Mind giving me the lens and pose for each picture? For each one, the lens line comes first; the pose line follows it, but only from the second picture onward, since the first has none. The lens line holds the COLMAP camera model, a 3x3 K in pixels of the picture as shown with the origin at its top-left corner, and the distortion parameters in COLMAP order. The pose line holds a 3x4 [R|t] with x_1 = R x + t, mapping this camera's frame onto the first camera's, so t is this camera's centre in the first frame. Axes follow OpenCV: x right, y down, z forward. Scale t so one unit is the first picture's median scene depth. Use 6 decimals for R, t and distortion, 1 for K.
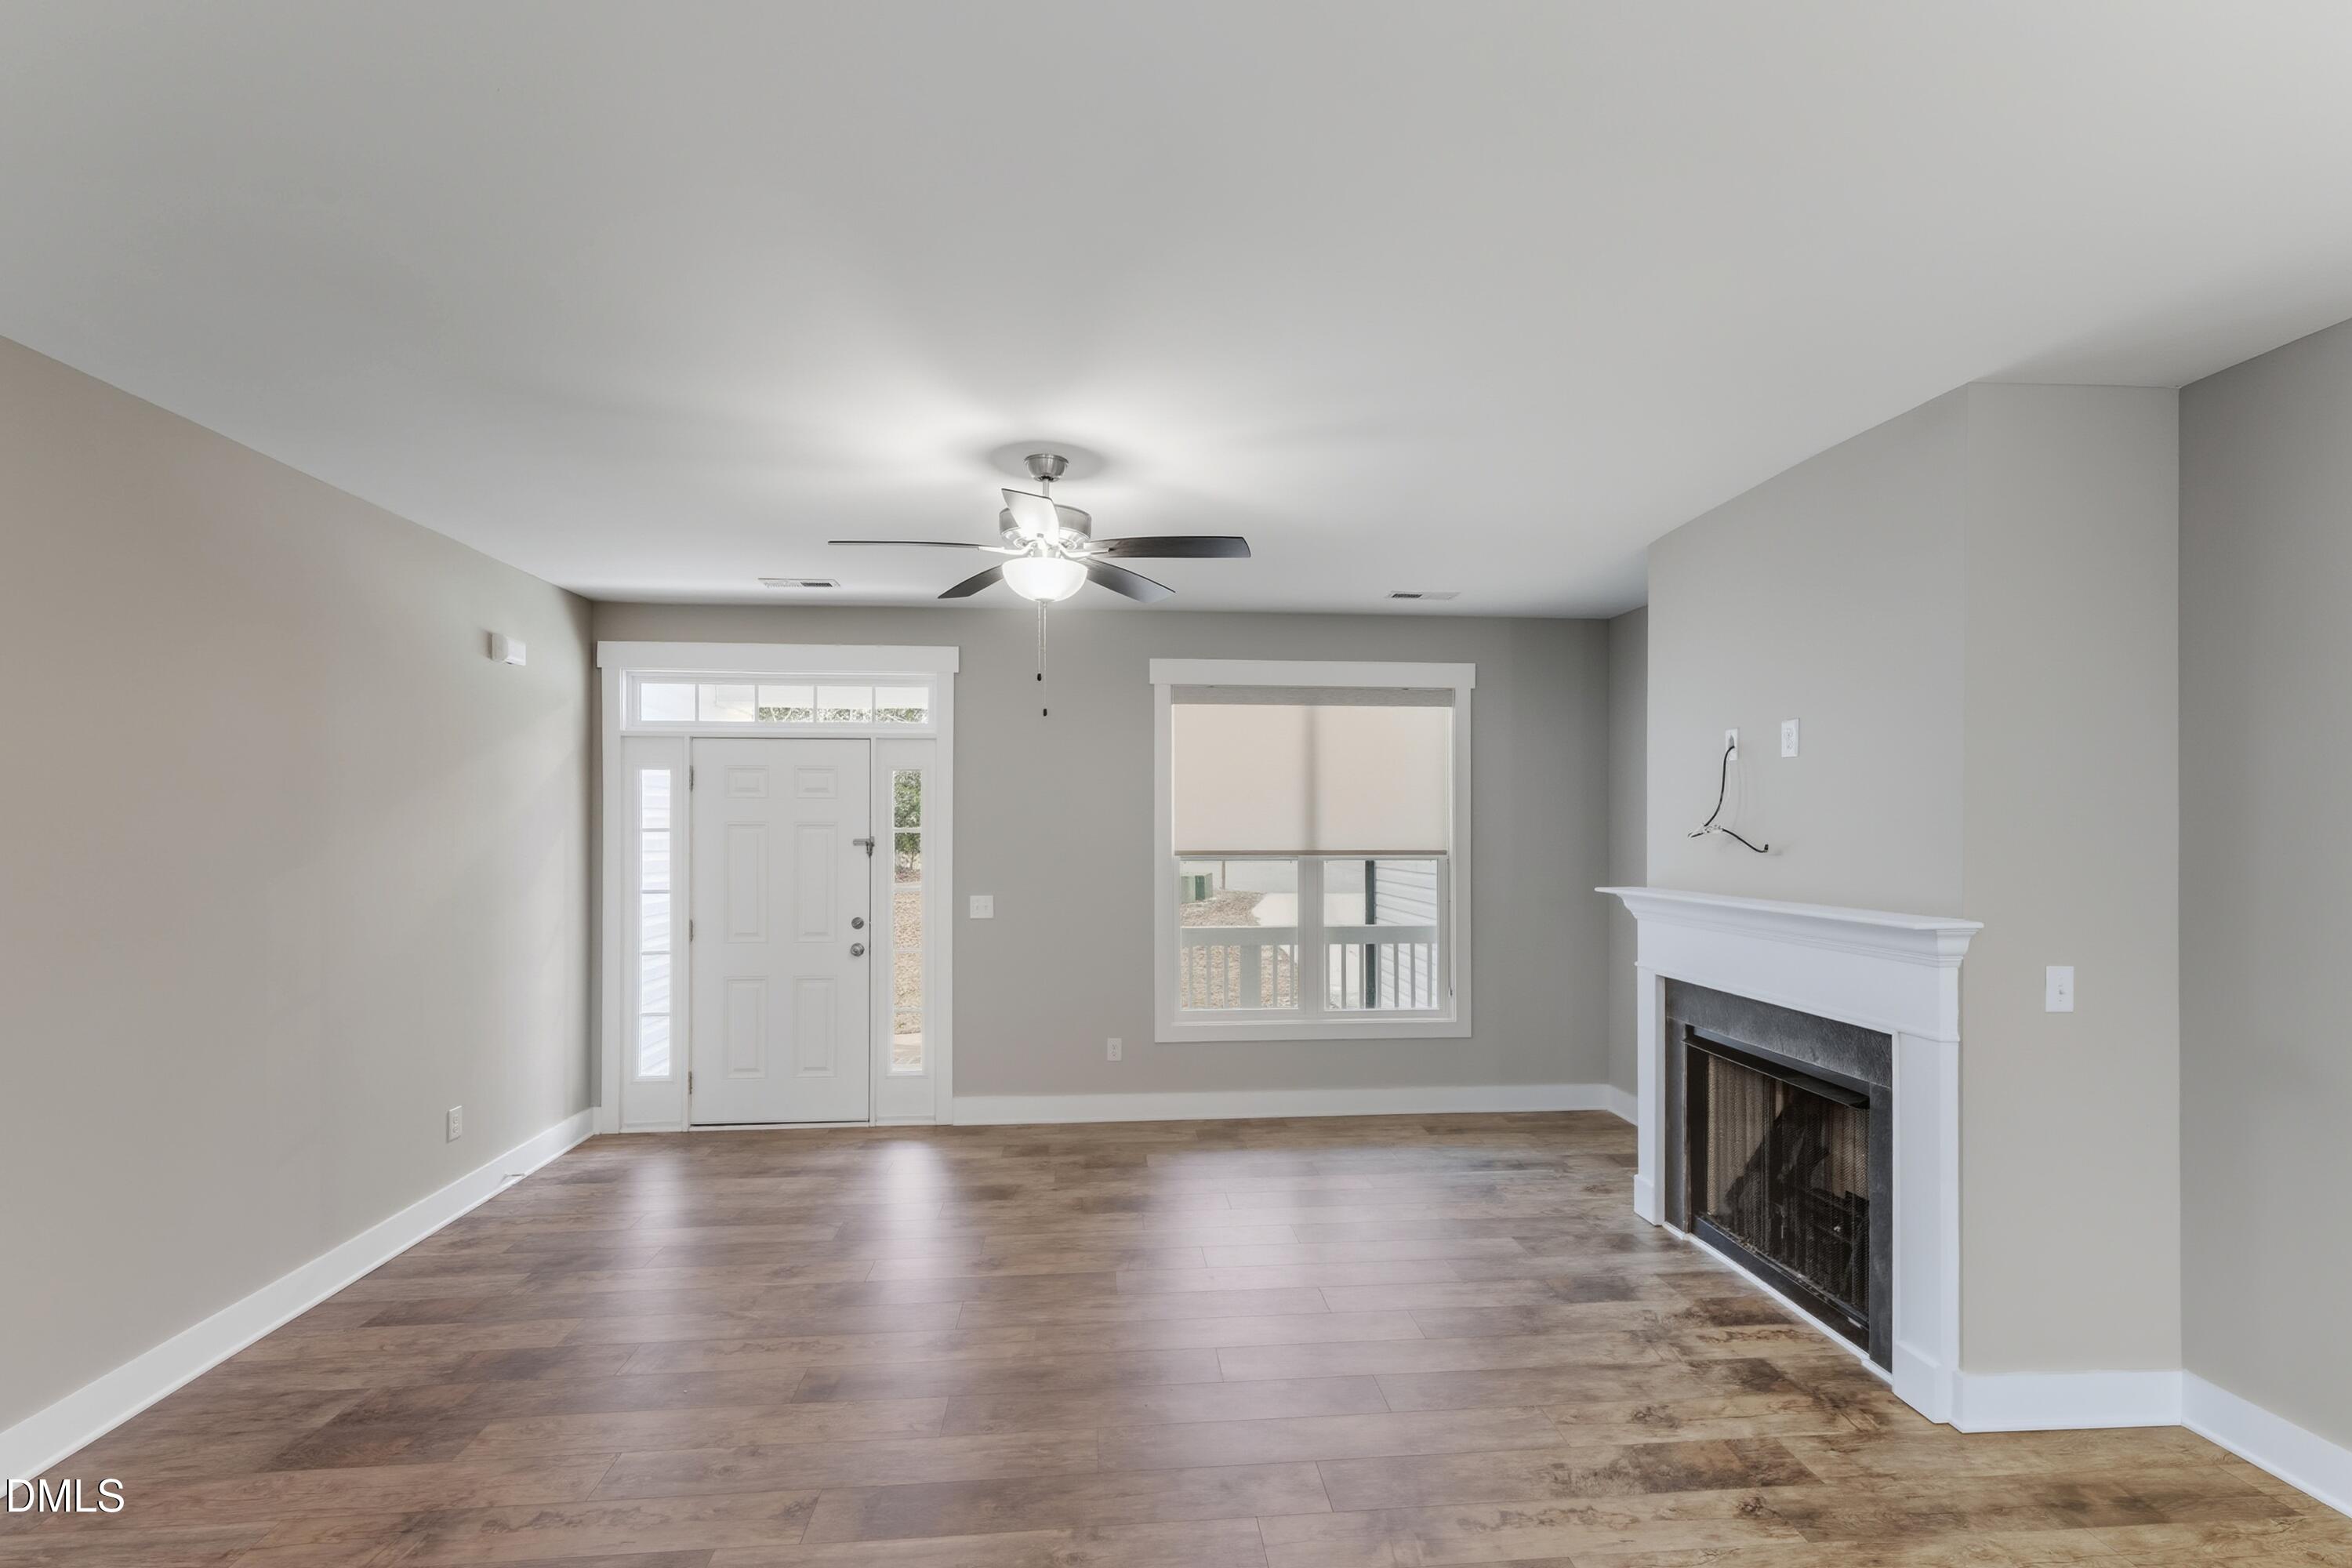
lens RADIAL K [[1022.8, 0, 1194.2], [0, 1022.8, 824.4], [0, 0, 1]] dist [0.003490, 0.000863]
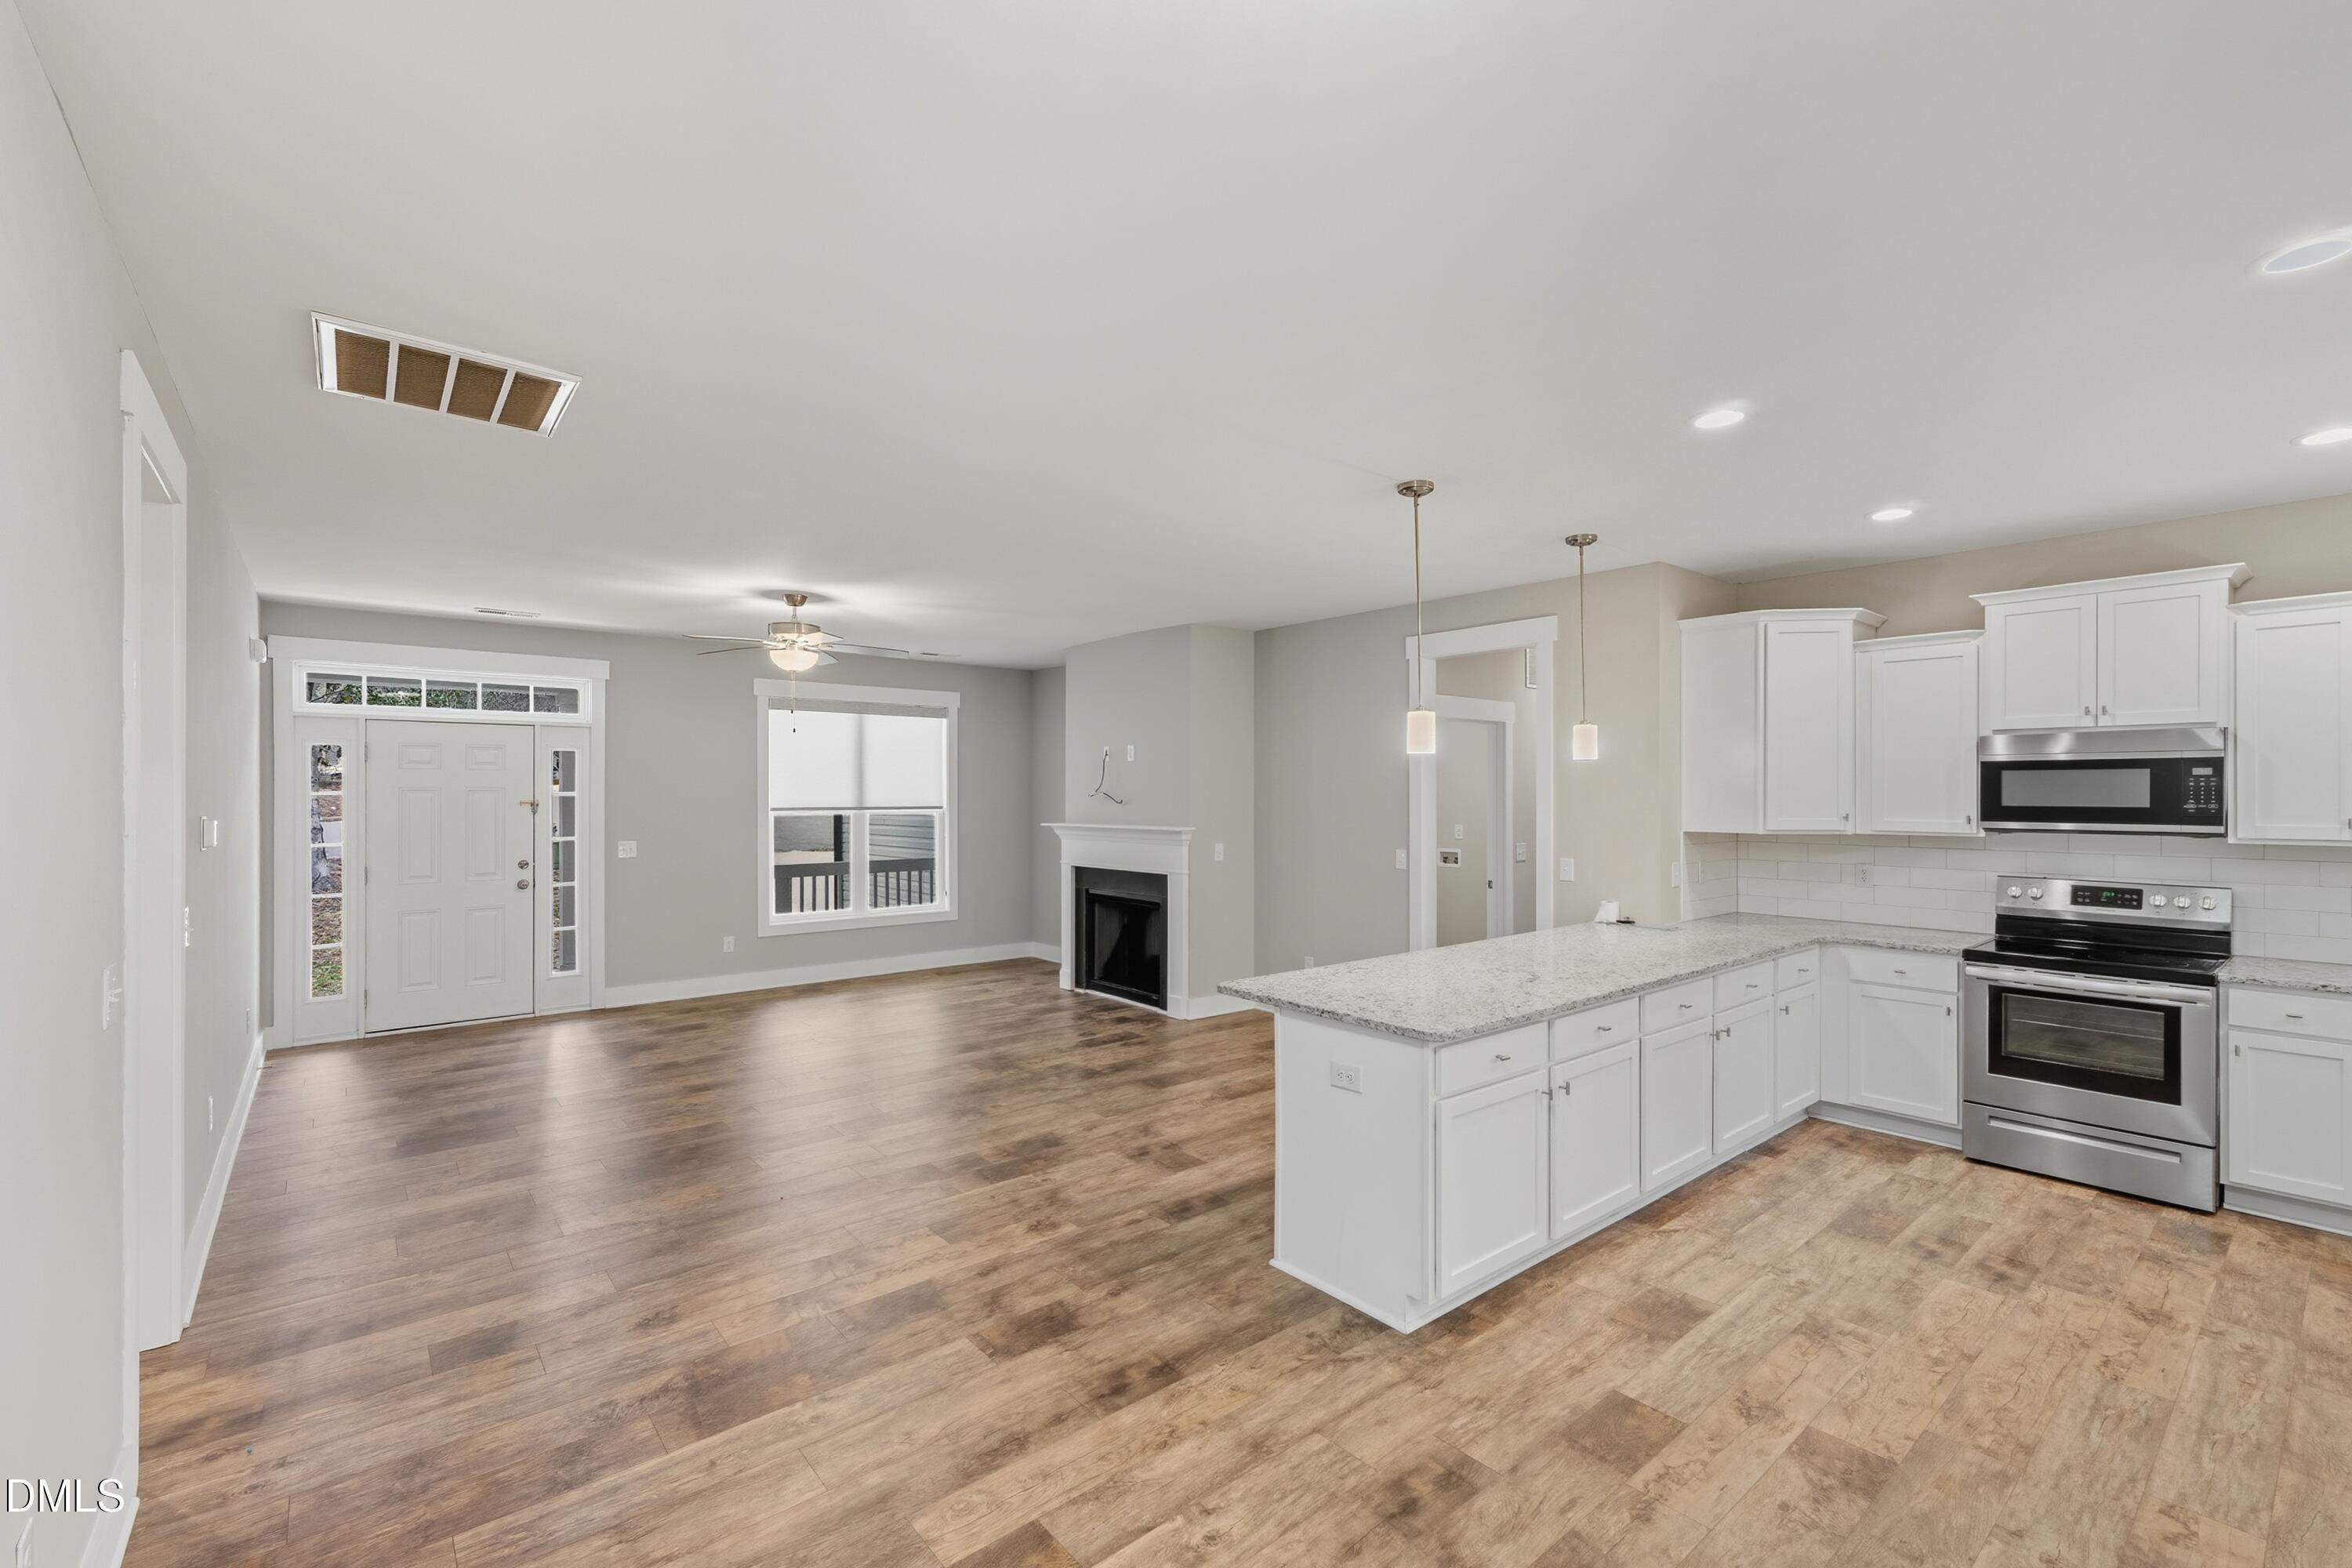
lens RADIAL K [[1022.8, 0, 1166.6], [0, 1022.8, 793.9], [0, 0, 1]] dist [0.003490, 0.000863]
pose [[0.827086, -0.002382, 0.562070, -0.522512], [-0.001972, 0.999973, 0.007139, -0.008167], [-0.562072, -0.007013, 0.827059, -0.764668]]
